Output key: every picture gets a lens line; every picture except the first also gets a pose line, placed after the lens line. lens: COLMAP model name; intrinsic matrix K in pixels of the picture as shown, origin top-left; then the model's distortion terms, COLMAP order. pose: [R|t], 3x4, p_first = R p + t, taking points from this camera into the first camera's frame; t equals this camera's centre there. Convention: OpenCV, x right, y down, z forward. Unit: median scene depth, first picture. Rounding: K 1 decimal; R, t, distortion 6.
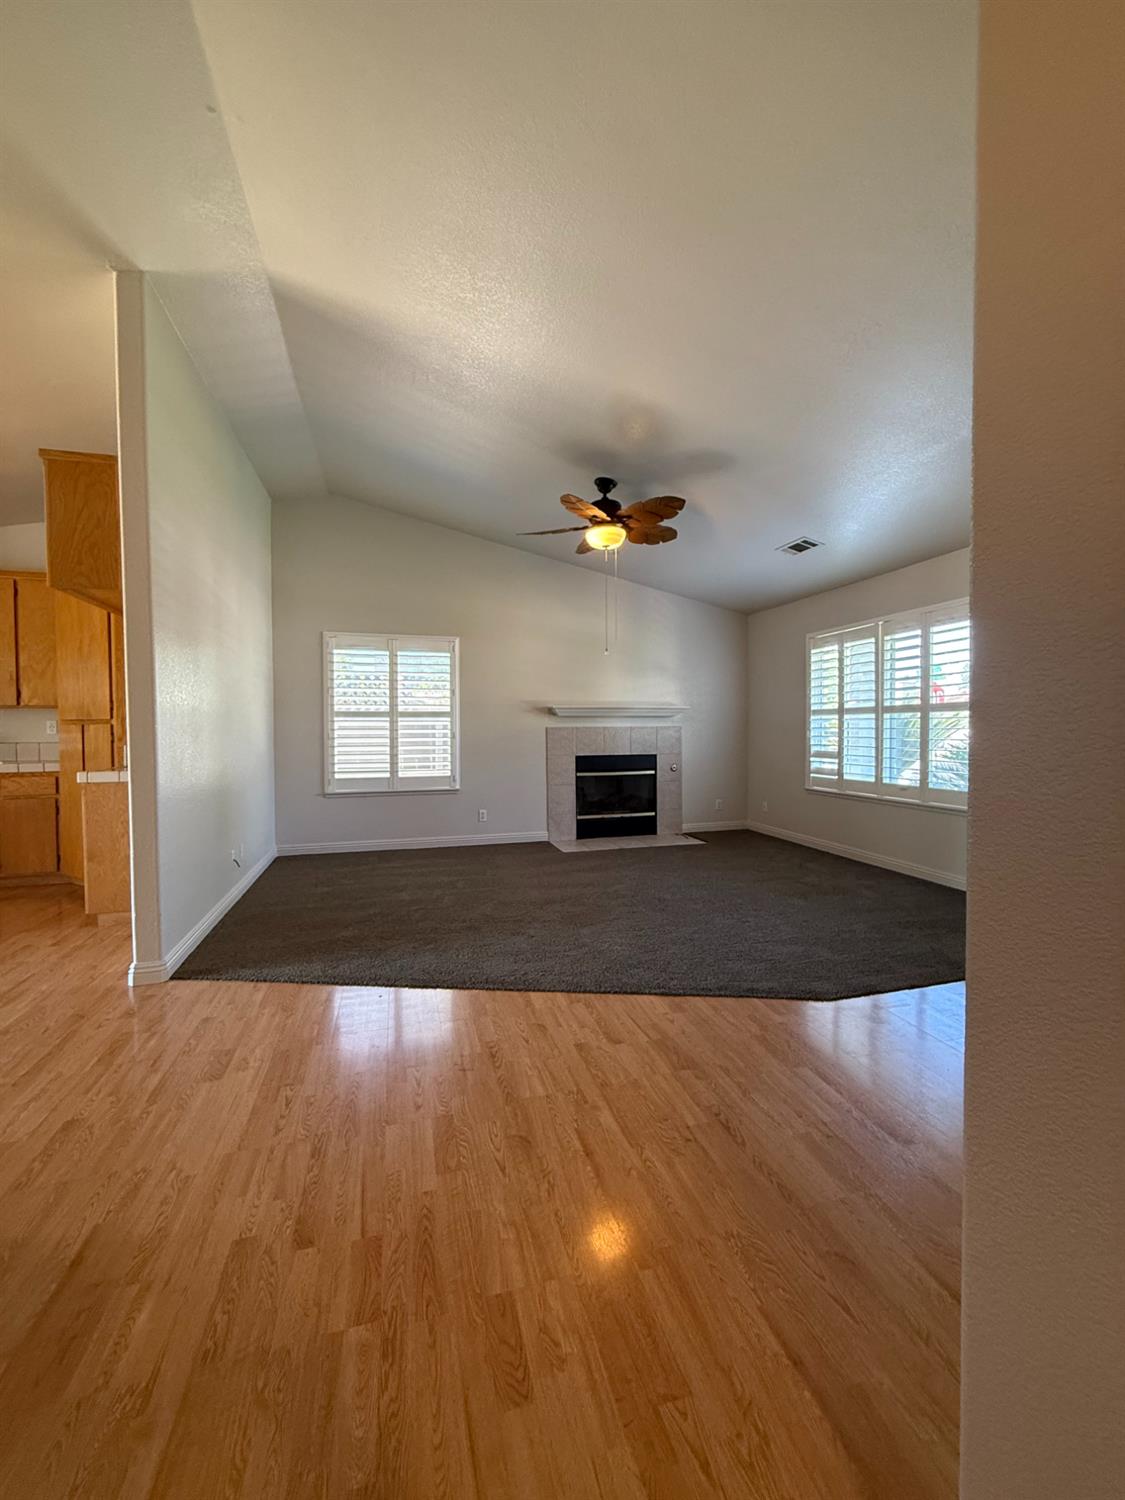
lens RADIAL K [[598.3, 0, 562.5], [0, 598.3, 750.0], [0, 0, 1]] dist [-0.001697, -0.000471]
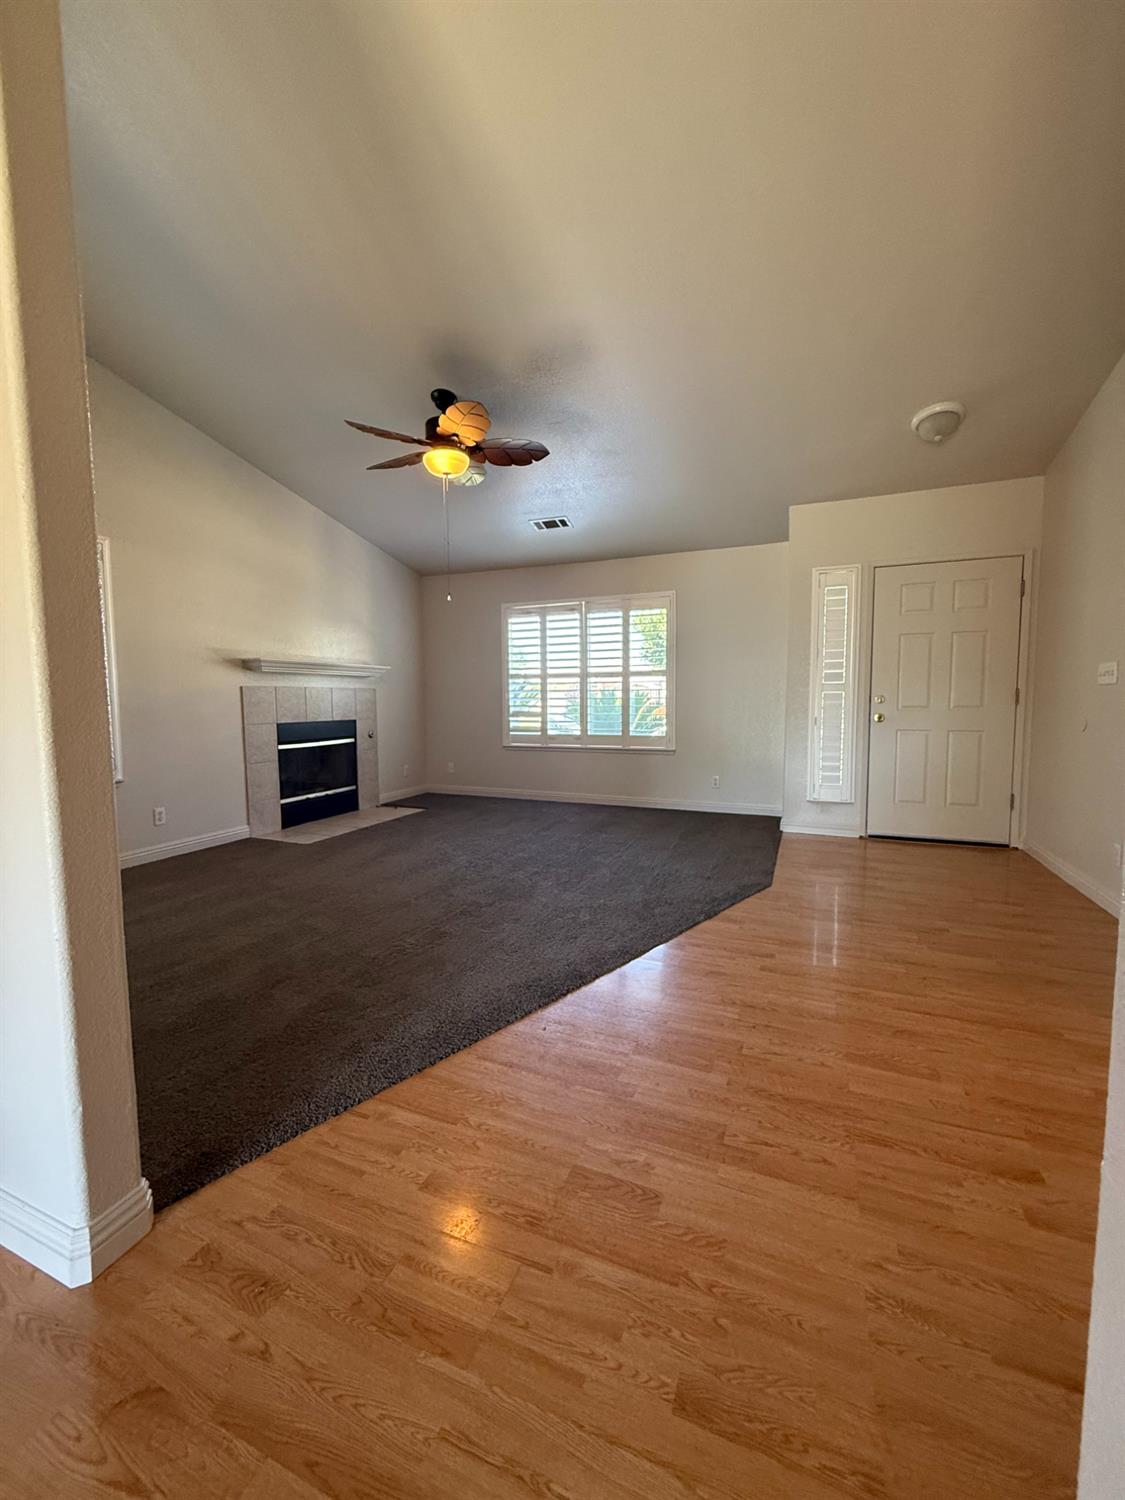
lens RADIAL K [[599.0, 0, 562.1], [0, 599.0, 745.8], [0, 0, 1]] dist [0.000565, 0.000234]
pose [[0.619302, -0.059785, 0.782874, -0.415037], [0.030105, 0.998172, 0.052411, 0.010537], [-0.784576, -0.008890, 0.619969, 0.253597]]
